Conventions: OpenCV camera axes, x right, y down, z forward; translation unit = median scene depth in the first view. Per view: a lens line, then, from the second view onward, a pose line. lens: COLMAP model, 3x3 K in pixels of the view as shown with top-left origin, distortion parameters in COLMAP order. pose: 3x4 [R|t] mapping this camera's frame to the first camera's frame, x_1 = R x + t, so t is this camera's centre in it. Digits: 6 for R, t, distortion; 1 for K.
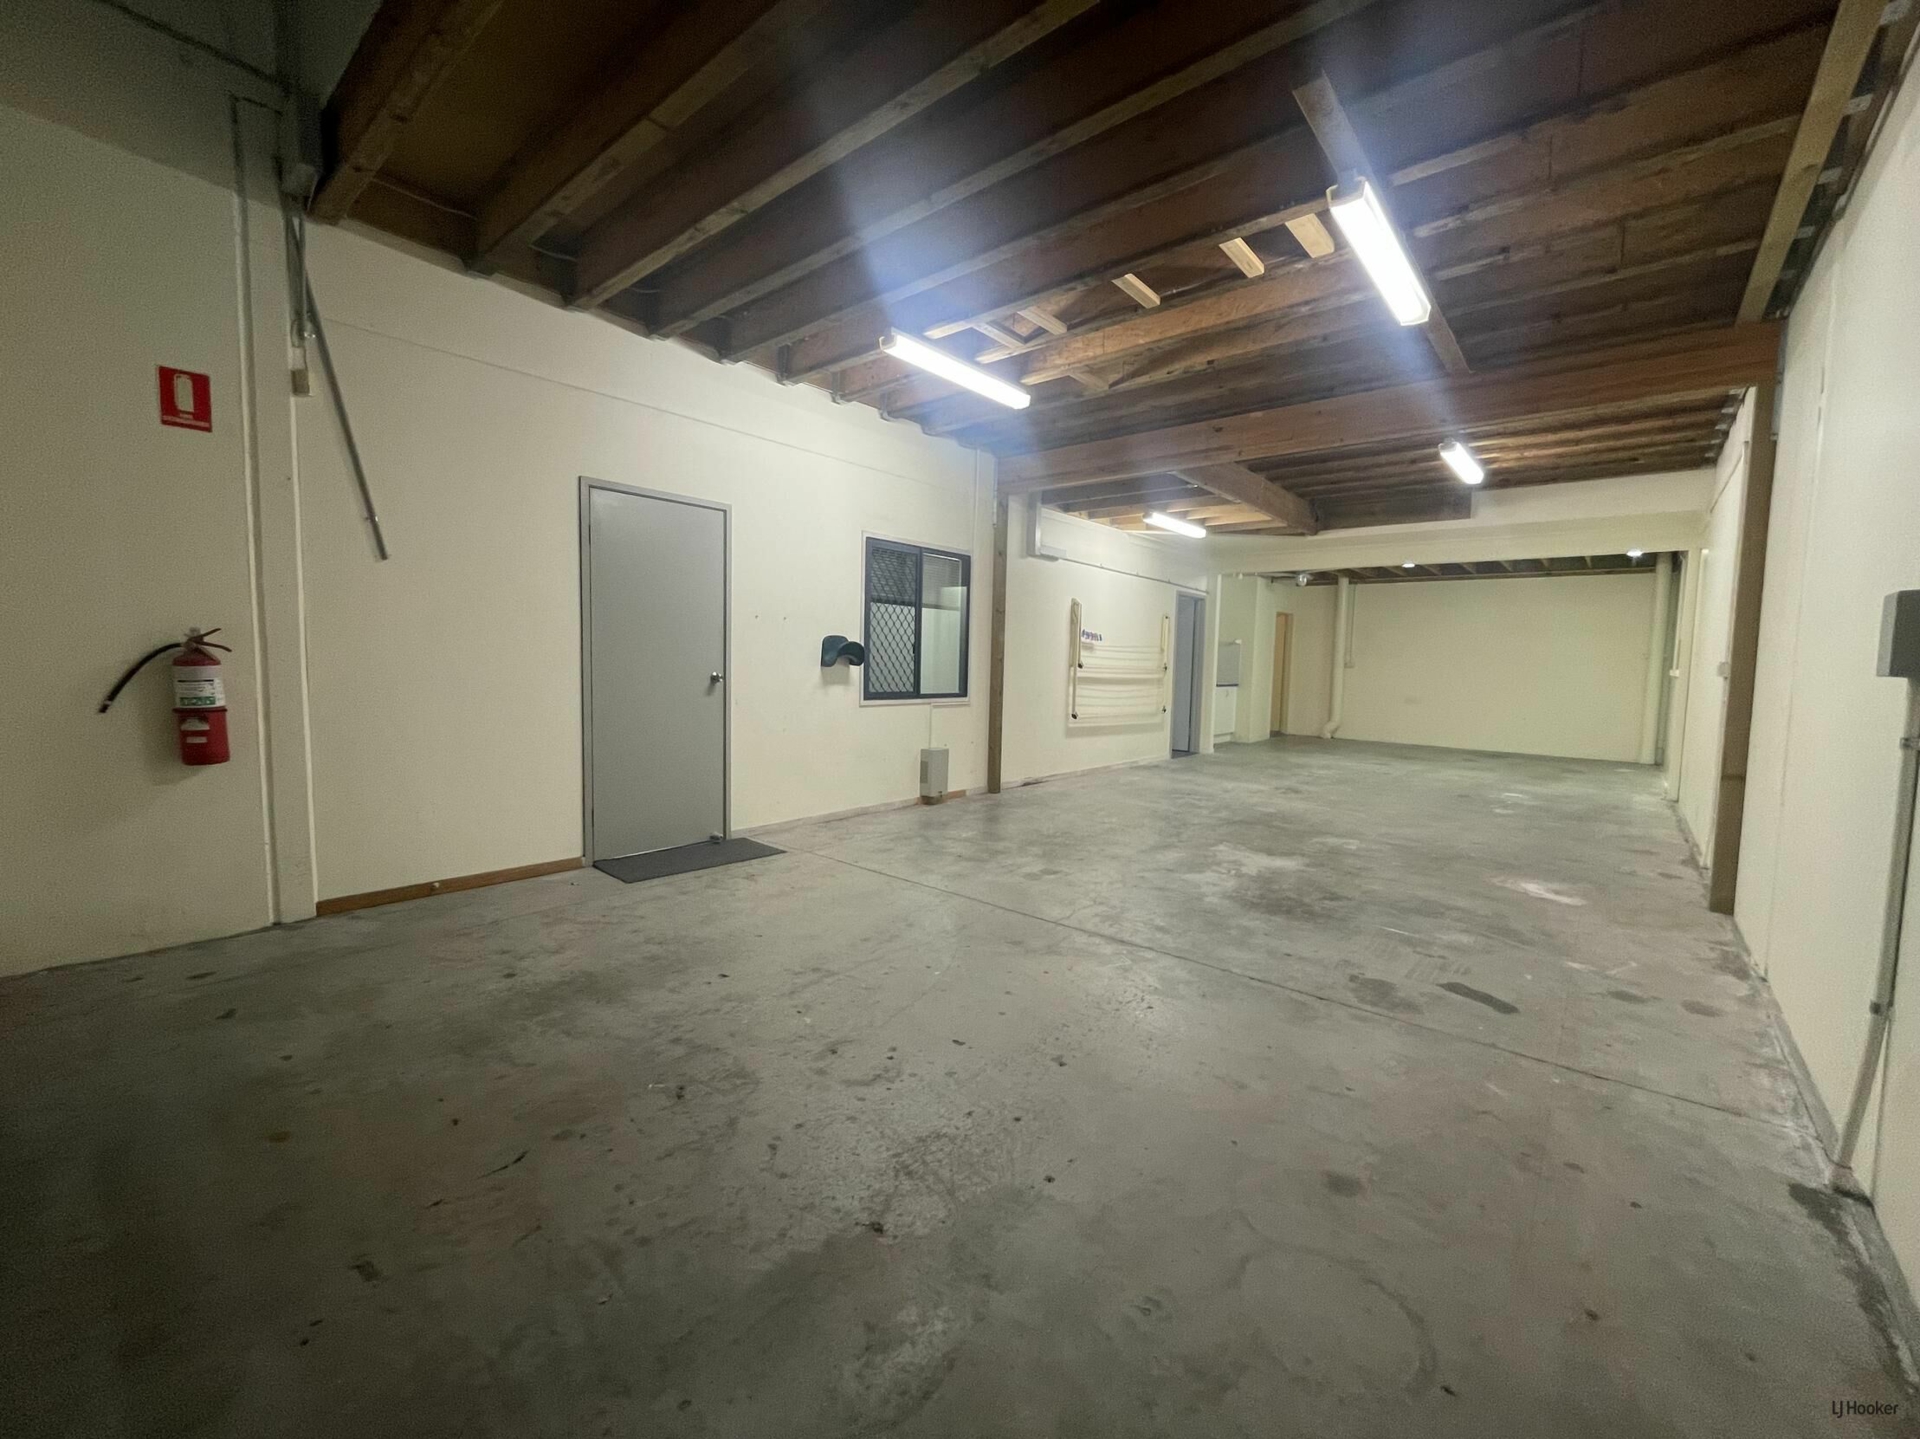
lens RADIAL K [[780.8, 0, 957.6], [0, 780.8, 719.6], [0, 0, 1]] dist [-0.000572, -0.000495]
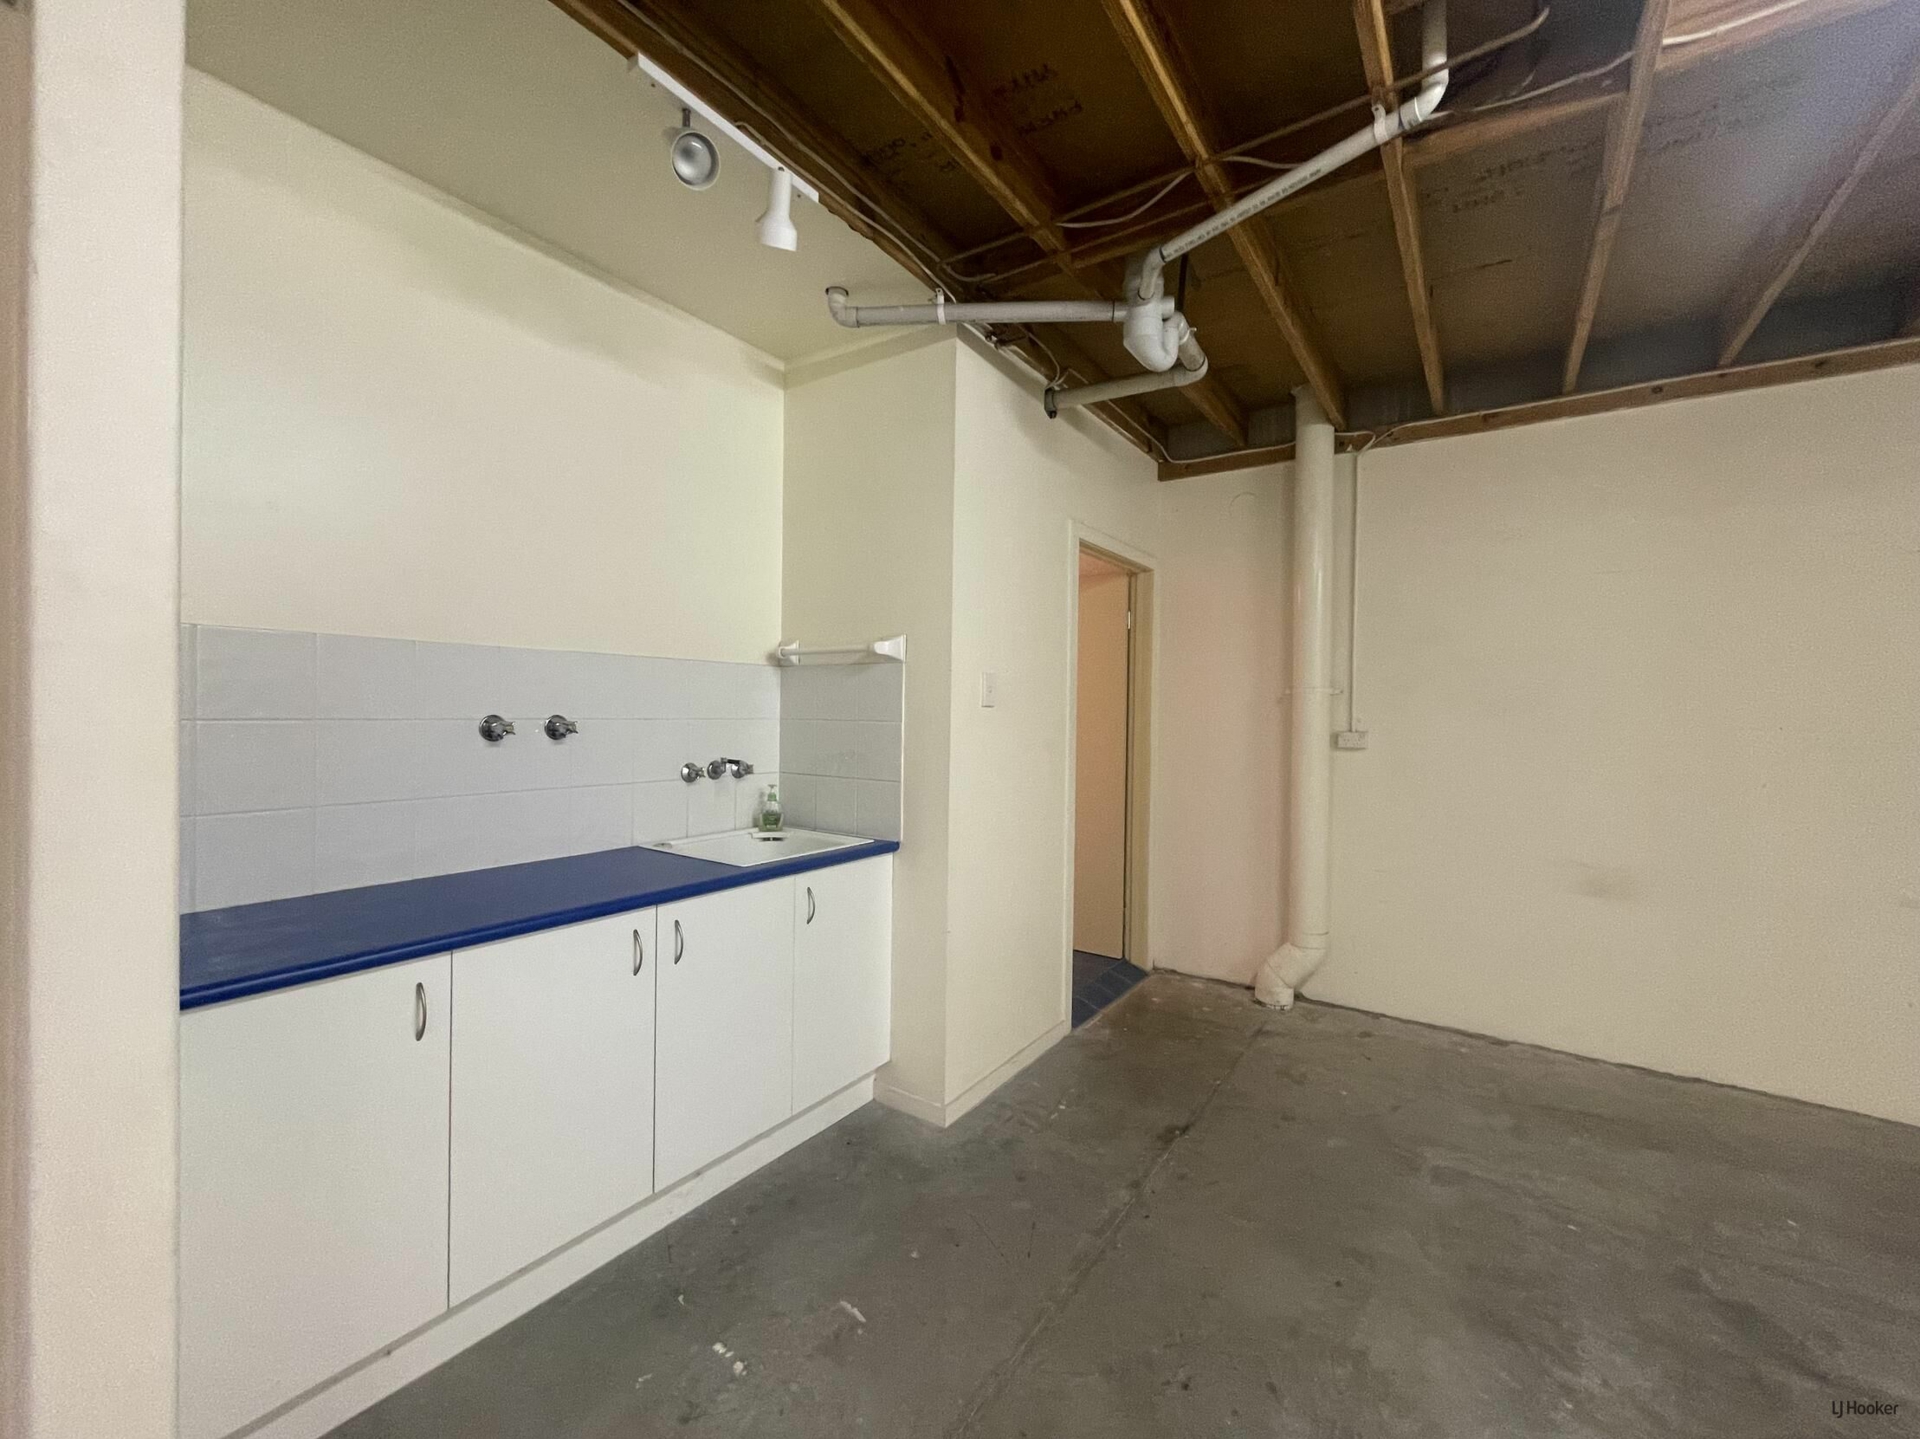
lens RADIAL K [[780.8, 0, 961.7], [0, 780.8, 716.4], [0, 0, 1]] dist [-0.000572, -0.000495]
pose [[0.994752, -0.008892, 0.101926, 0.338981], [0.016396, 0.997196, -0.073019, -0.061602], [-0.100991, 0.074307, 0.992109, 0.741296]]
